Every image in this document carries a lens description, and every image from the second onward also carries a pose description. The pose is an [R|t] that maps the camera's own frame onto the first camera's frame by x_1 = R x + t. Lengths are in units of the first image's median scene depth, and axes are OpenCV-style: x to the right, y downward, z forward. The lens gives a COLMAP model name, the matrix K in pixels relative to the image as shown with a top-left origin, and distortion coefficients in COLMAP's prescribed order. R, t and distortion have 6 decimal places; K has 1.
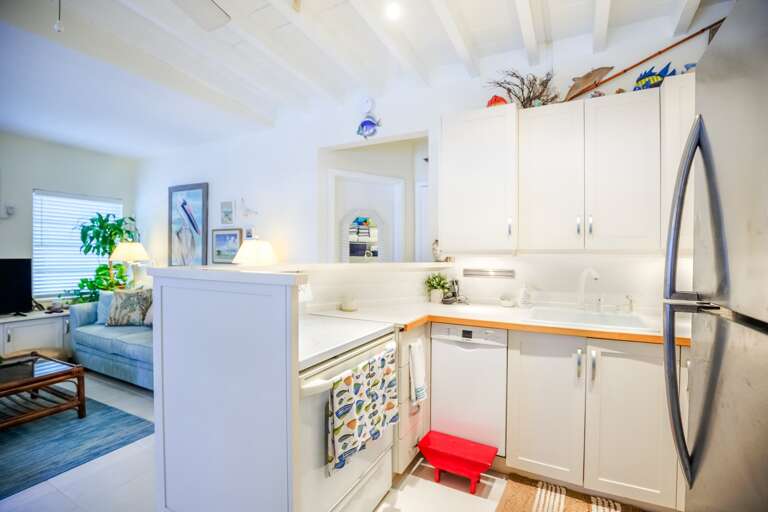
lens RADIAL K [[353.5, 0, 387.1], [0, 353.5, 257.3], [0, 0, 1]] dist [-0.025157, 0.000625]
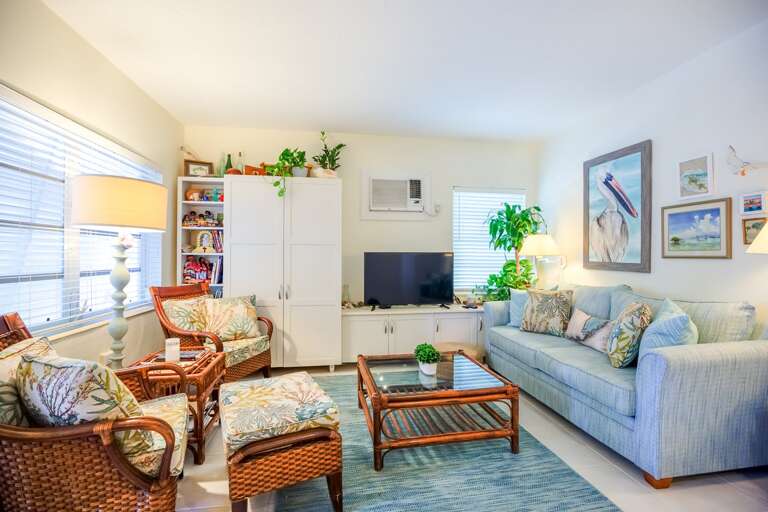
lens RADIAL K [[353.5, 0, 387.1], [0, 353.5, 257.3], [0, 0, 1]] dist [-0.025157, 0.000625]
pose [[0.599222, -0.000205, -0.800583, -0.289379], [-0.012927, 0.999867, -0.009932, 0.028770], [0.800479, 0.016301, 0.599139, 0.199751]]
